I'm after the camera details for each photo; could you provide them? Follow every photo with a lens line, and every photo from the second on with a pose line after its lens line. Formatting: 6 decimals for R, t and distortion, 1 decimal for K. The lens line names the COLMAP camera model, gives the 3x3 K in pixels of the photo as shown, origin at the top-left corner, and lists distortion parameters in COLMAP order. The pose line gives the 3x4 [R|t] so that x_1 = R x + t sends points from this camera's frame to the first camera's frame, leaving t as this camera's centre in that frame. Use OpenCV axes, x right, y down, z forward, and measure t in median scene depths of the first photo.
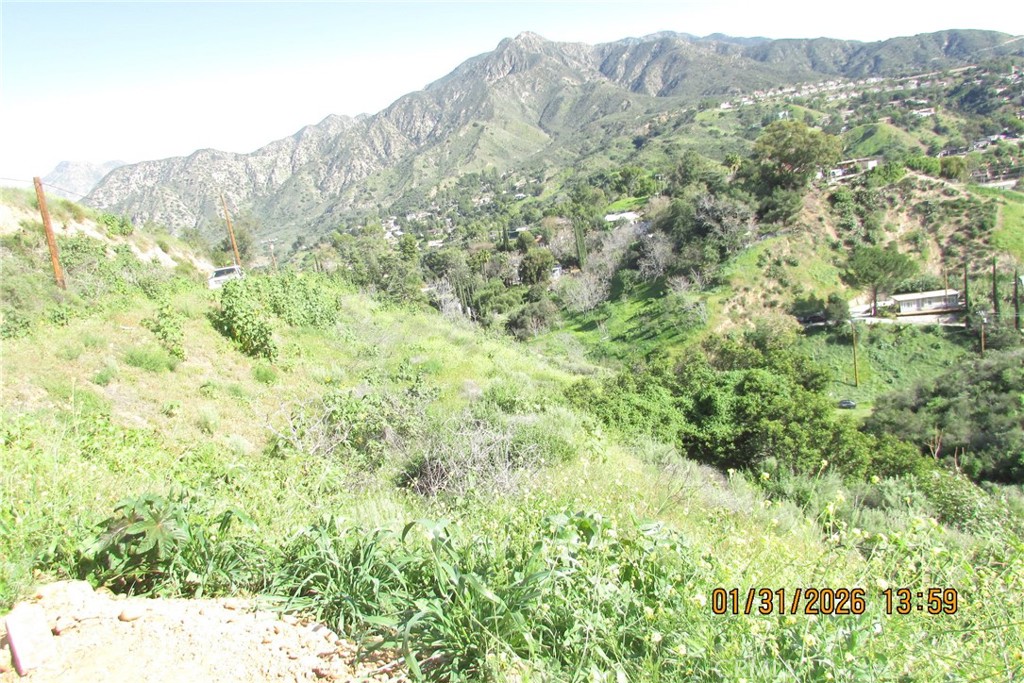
lens RADIAL K [[735.5, 0, 516.7], [0, 735.5, 343.8], [0, 0, 1]] dist [-0.035129, 0.025730]
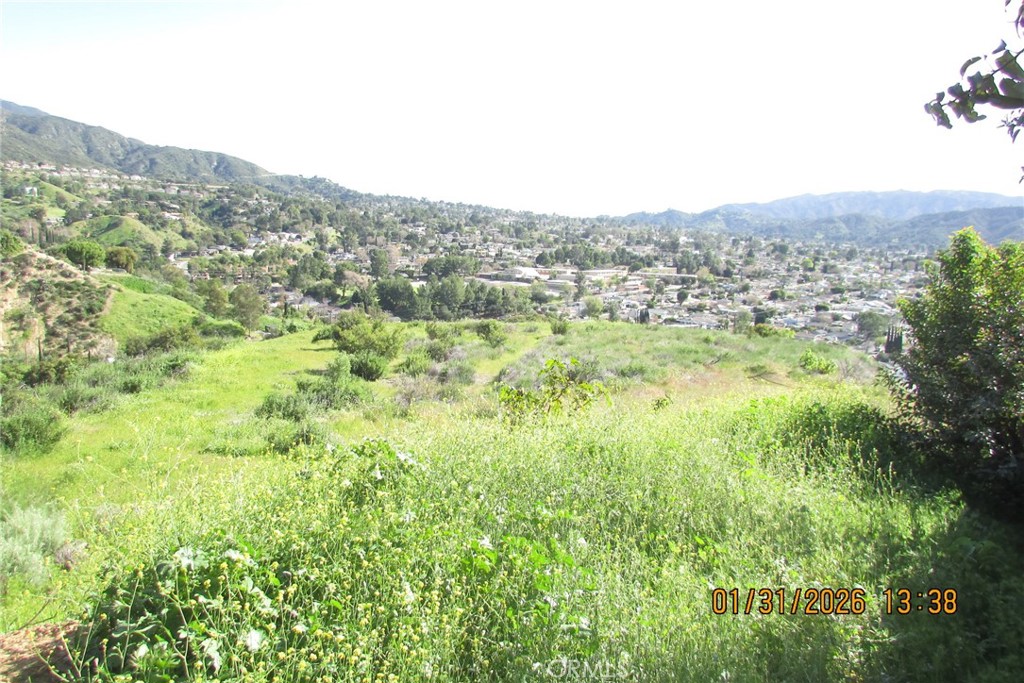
lens RADIAL K [[729.2, 0, 510.4], [0, 729.2, 337.6], [0, 0, 1]] dist [-0.029900, 0.008357]
pose [[0.615094, 0.069014, 0.785428, 0.057679], [0.039672, 0.992191, -0.118250, 0.005346], [-0.787455, 0.103894, 0.607553, -0.018723]]
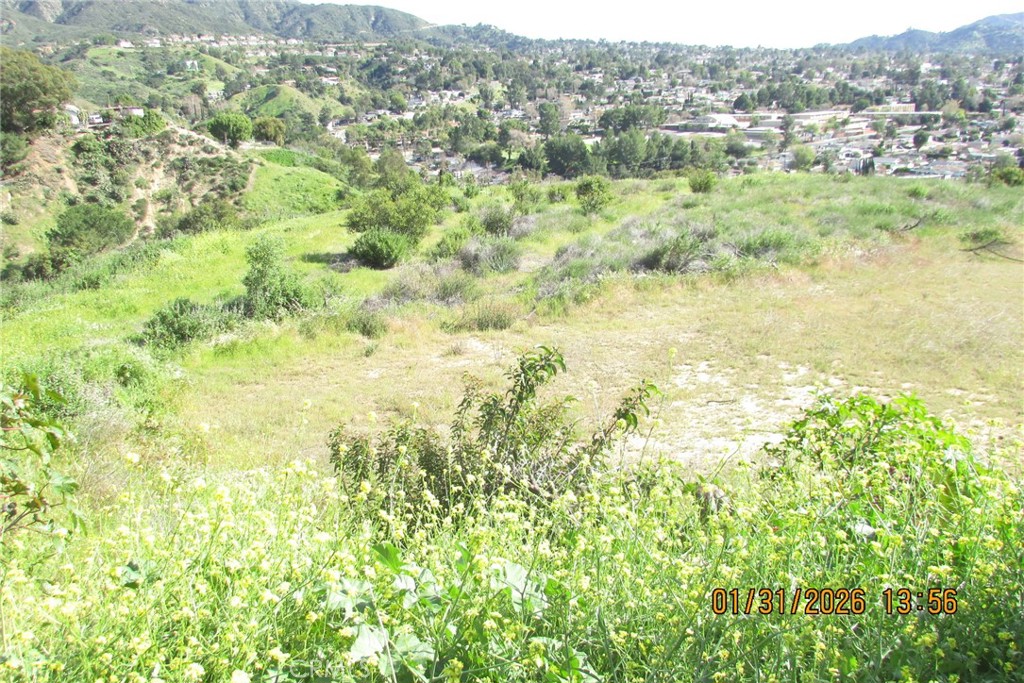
lens RADIAL K [[808.8, 0, 512.0], [0, 808.8, 341.5], [0, 0, 1]] dist [-0.039532, 0.026480]
pose [[0.782288, -0.063270, 0.619695, 0.070079], [0.048005, 0.997993, 0.041293, 0.004353], [-0.621064, -0.002555, 0.783756, -0.016052]]
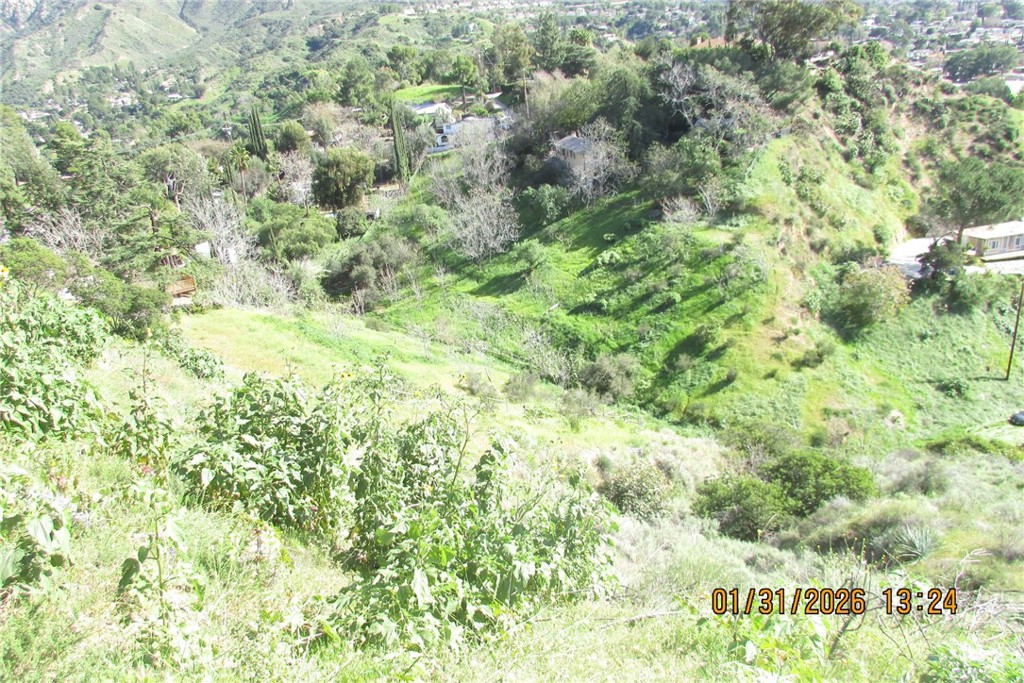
lens RADIAL K [[732.3, 0, 515.7], [0, 732.3, 338.5], [0, 0, 1]] dist [-0.024316, 0.003815]
pose [[0.898785, -0.072107, 0.432420, -0.042463], [0.028953, 0.993990, 0.105571, -0.012820], [-0.437433, -0.082366, 0.895471, 0.146006]]
